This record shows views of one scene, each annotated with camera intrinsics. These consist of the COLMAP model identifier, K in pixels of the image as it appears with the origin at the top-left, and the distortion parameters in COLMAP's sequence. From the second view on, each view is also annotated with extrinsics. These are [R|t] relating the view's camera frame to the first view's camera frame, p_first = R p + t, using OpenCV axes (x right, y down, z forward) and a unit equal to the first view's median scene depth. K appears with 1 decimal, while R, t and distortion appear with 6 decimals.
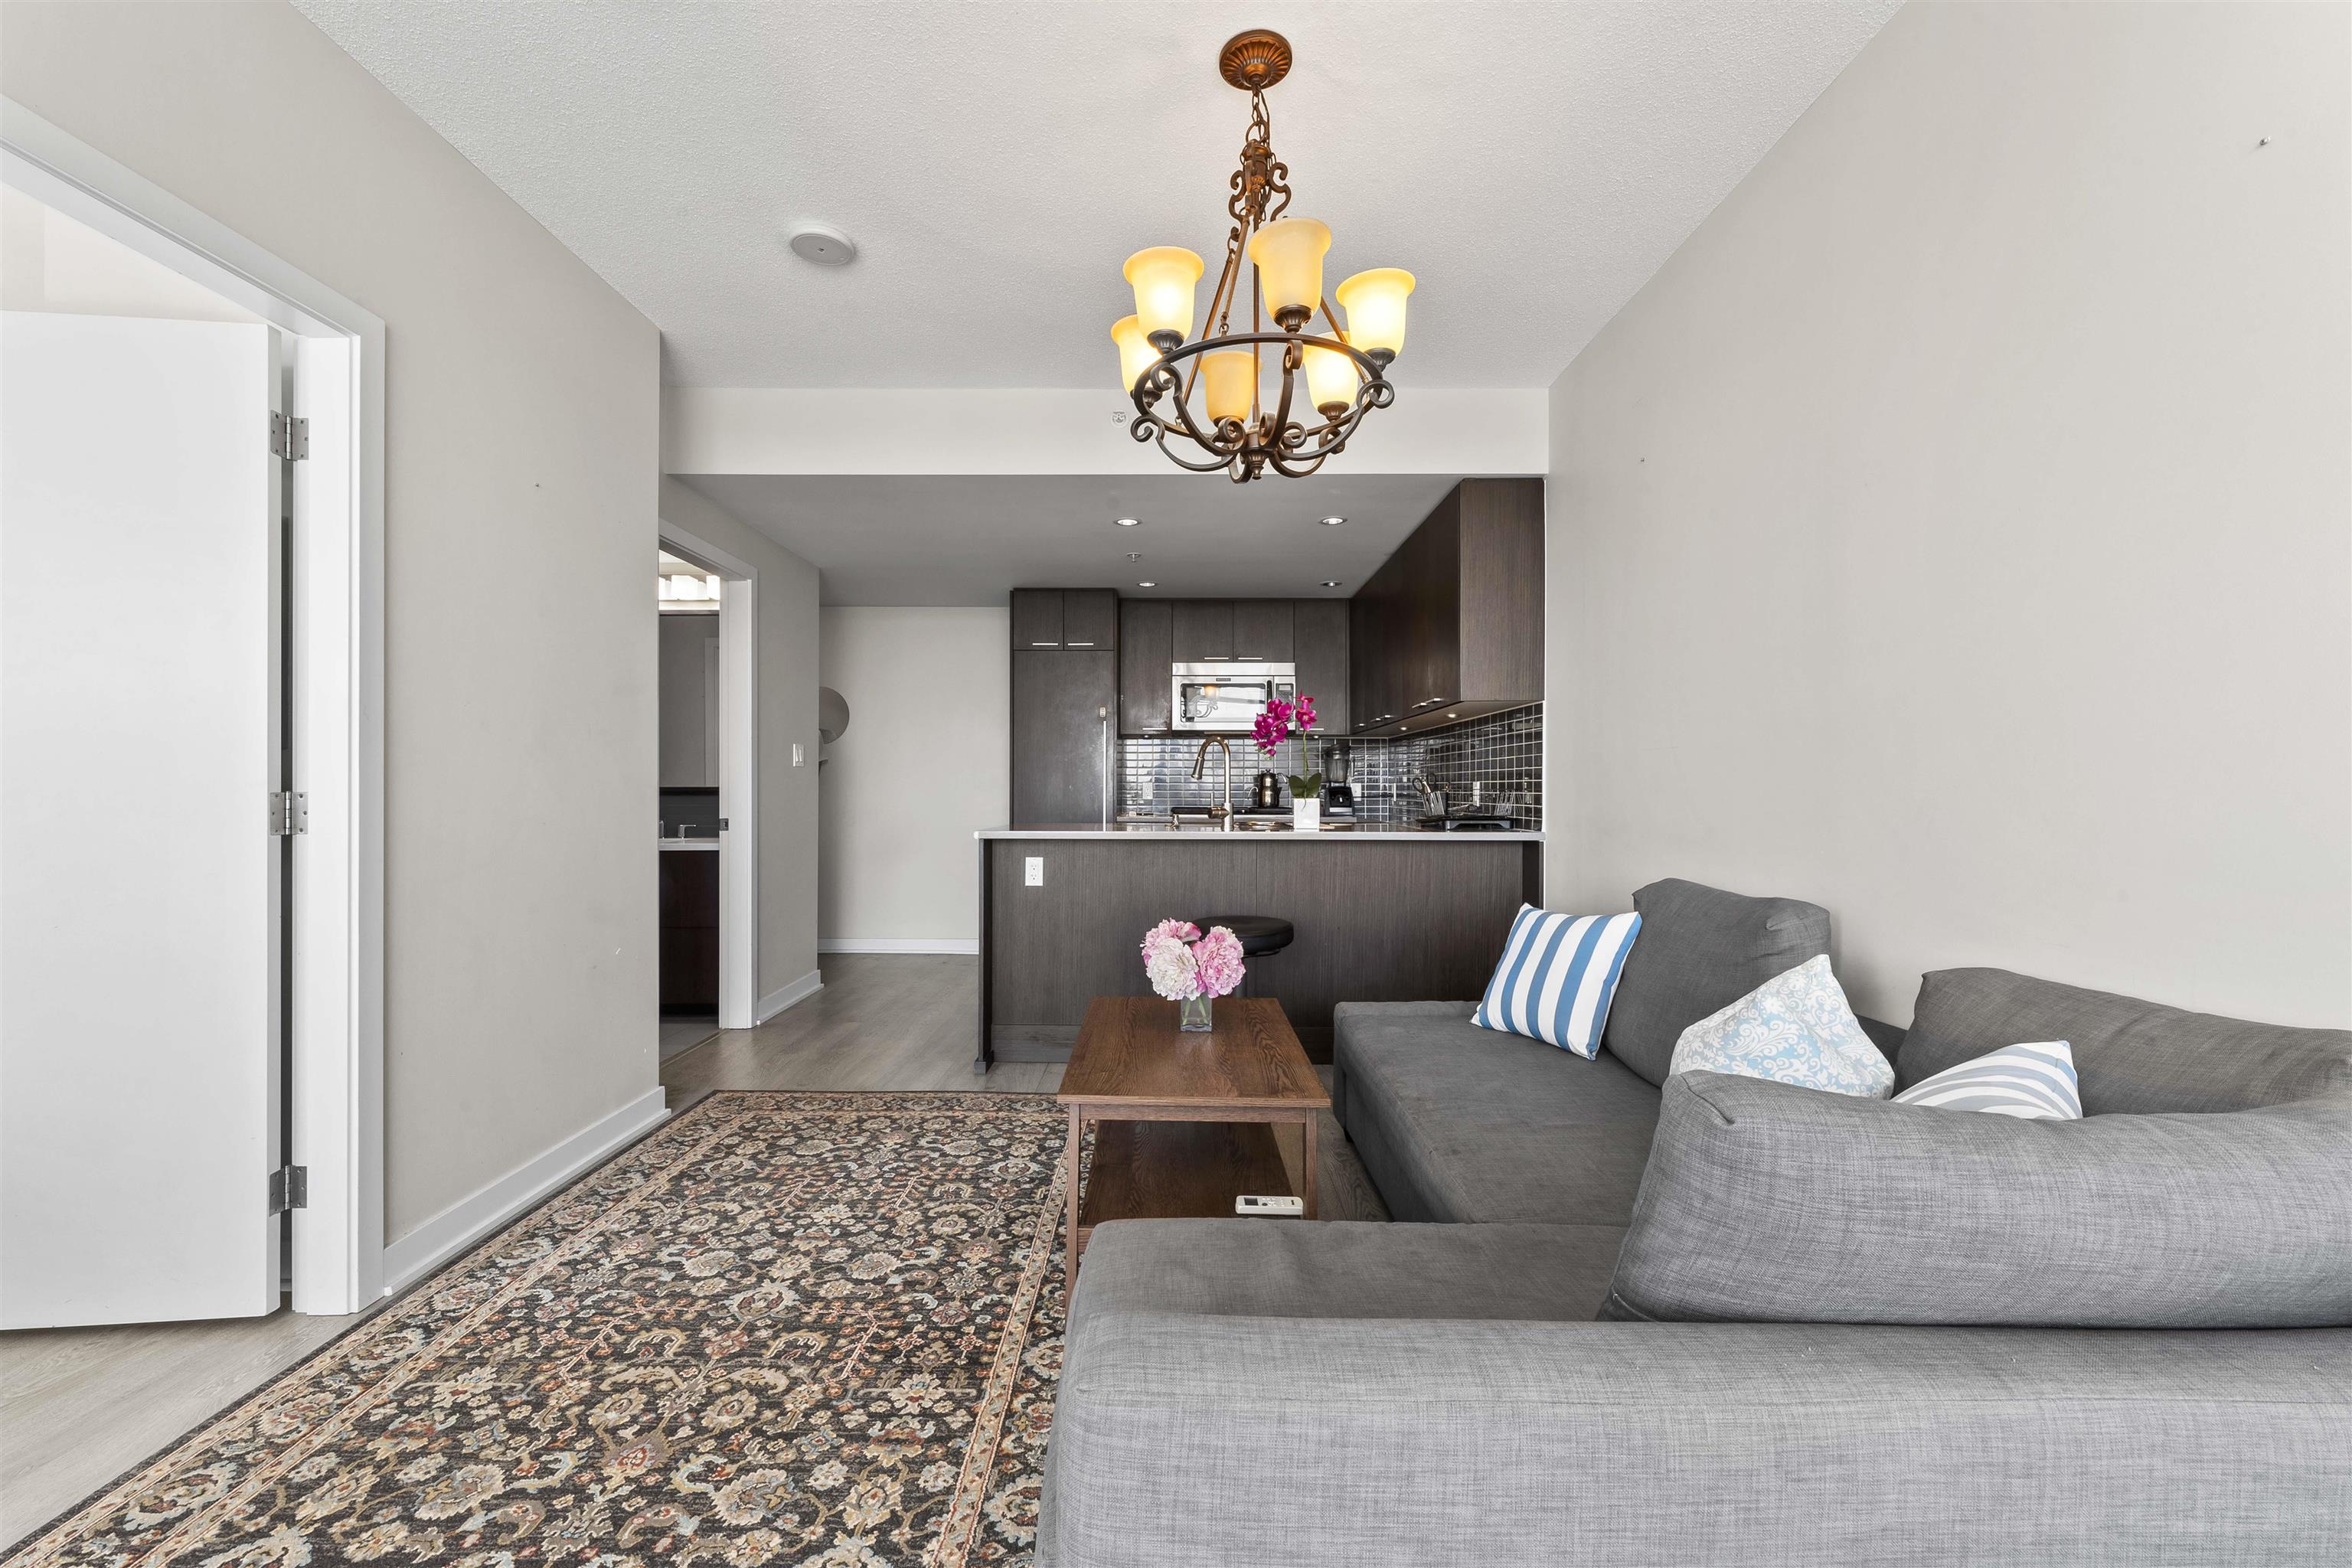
lens RADIAL K [[931.7, 0, 1176.0], [0, 931.7, 784.0], [0, 0, 1]] dist [-0.001959, -0.000221]
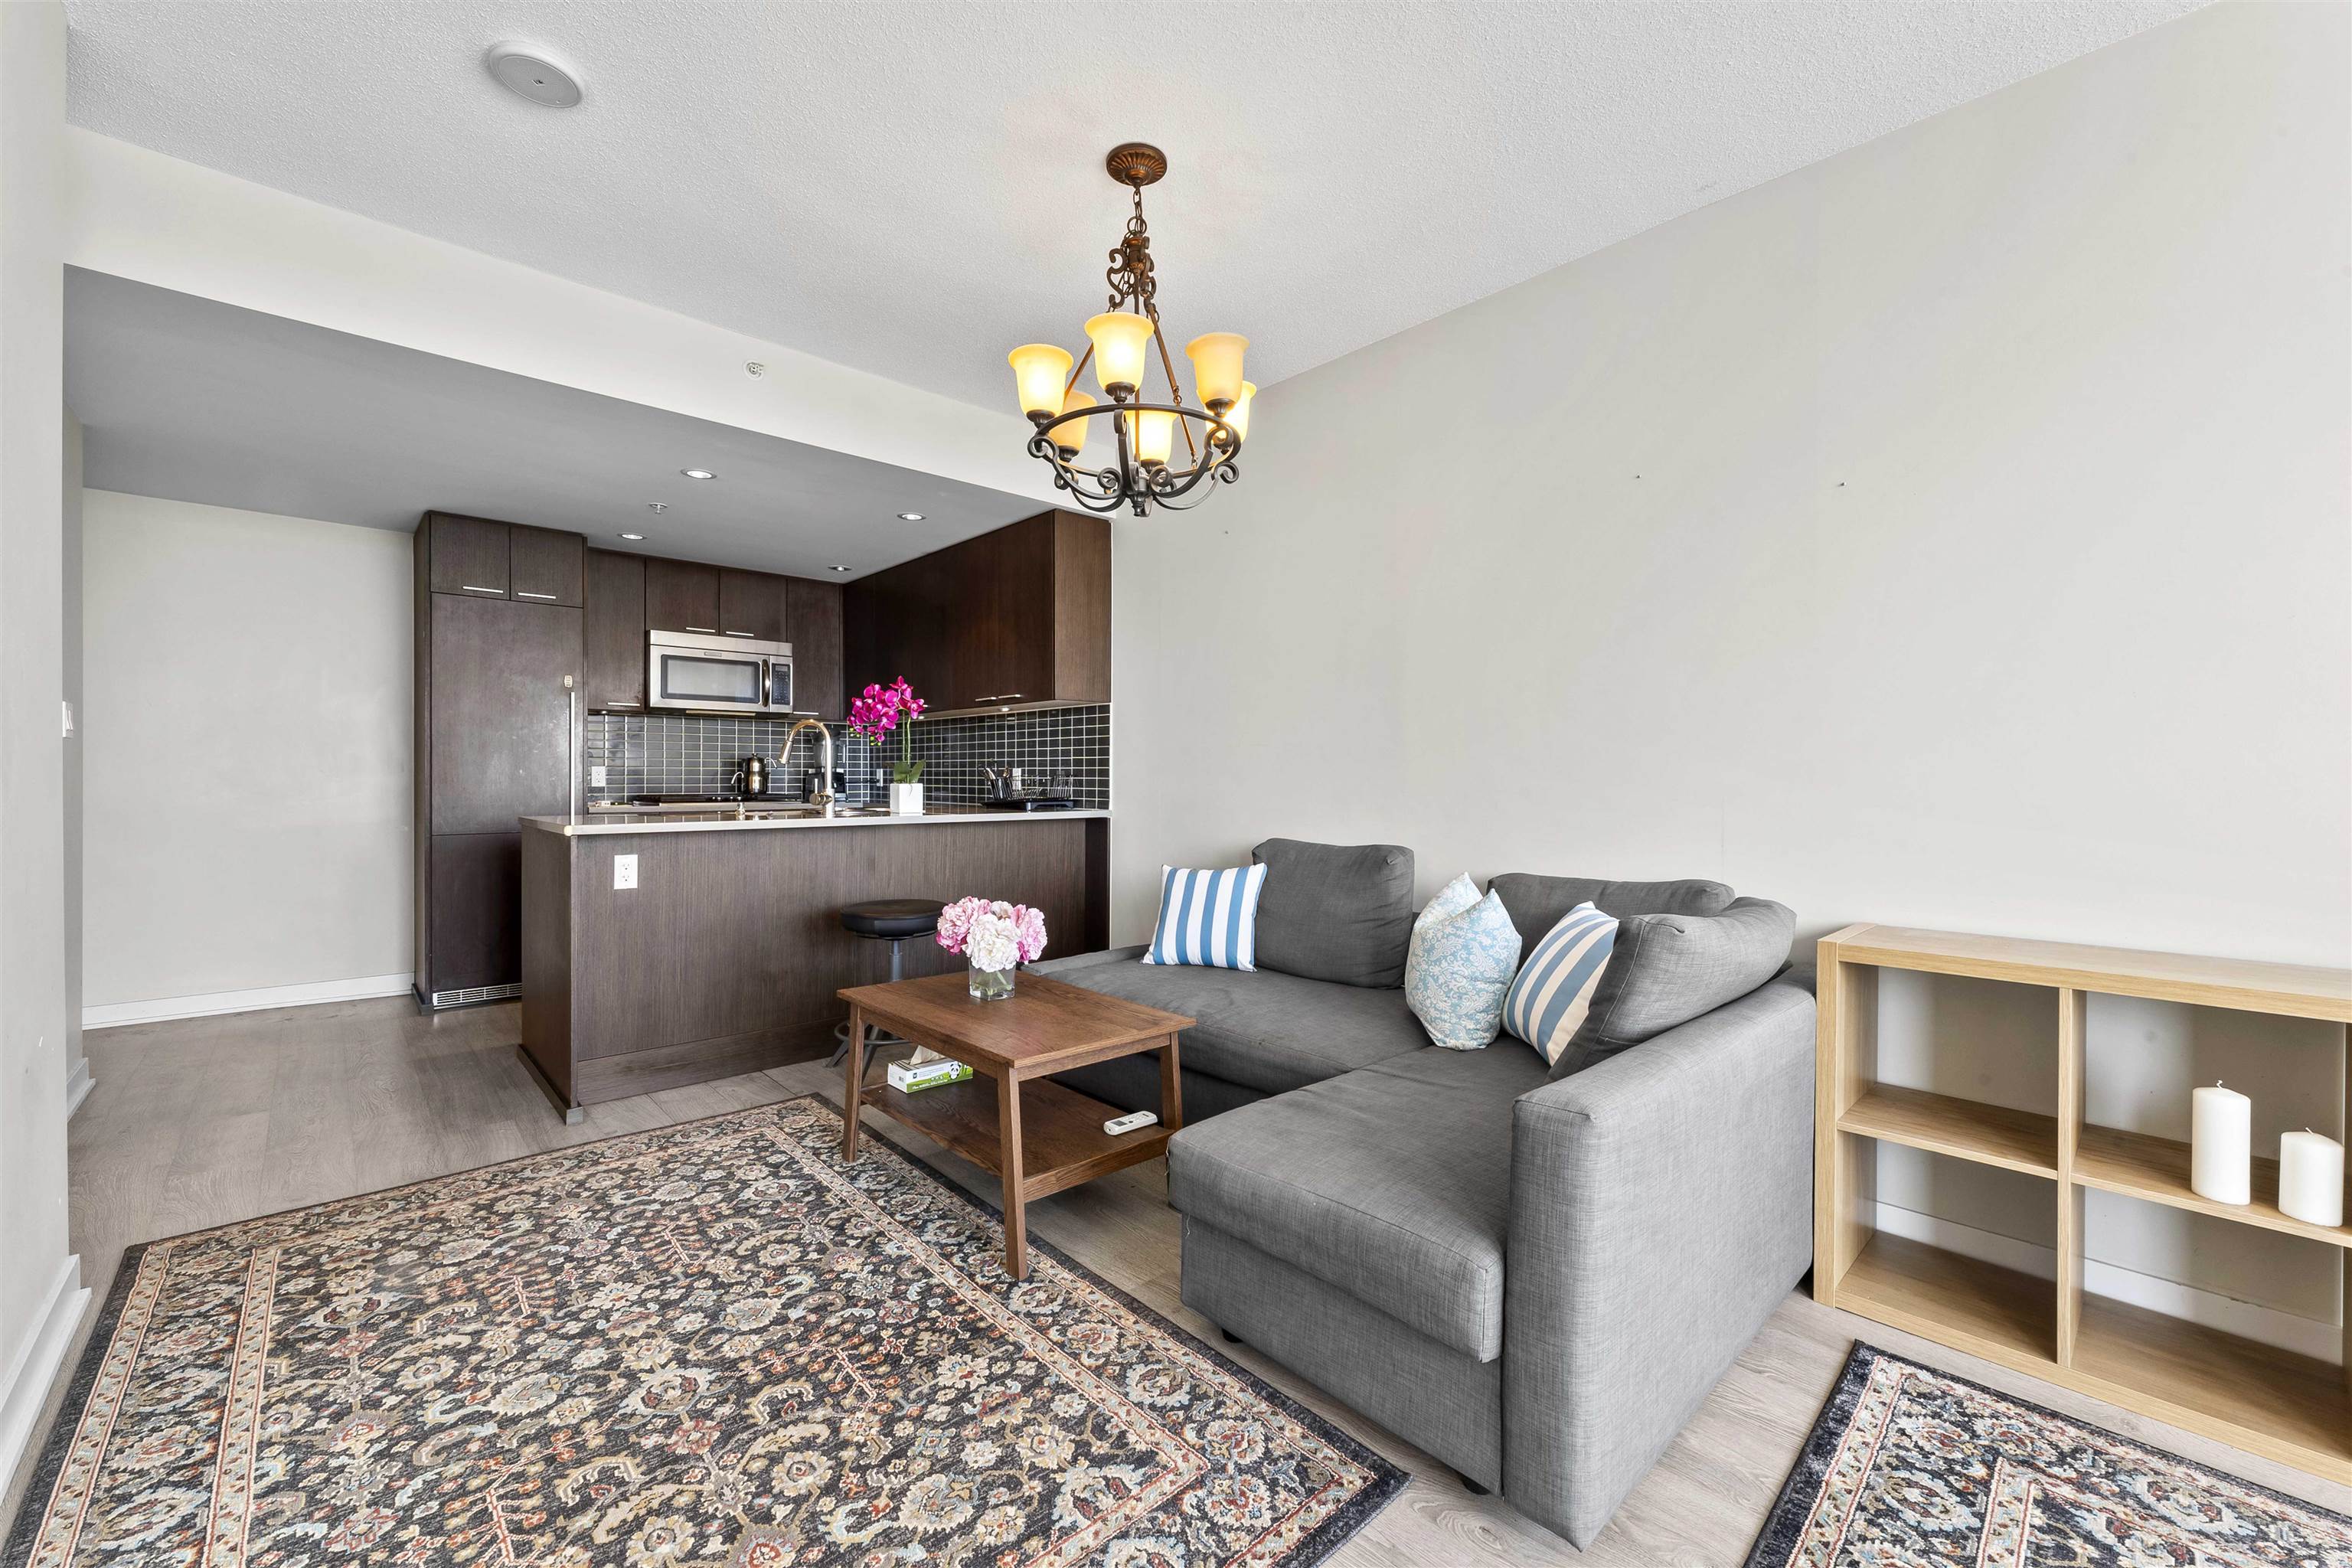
lens RADIAL K [[926.2, 0, 1166.0], [0, 926.2, 771.9], [0, 0, 1]] dist [0.000011, 0.000182]
pose [[0.738463, 0.003085, 0.674286, -0.536020], [-0.004804, 0.999988, 0.000686, 0.000452], [-0.674276, -0.003746, 0.738470, 0.073620]]
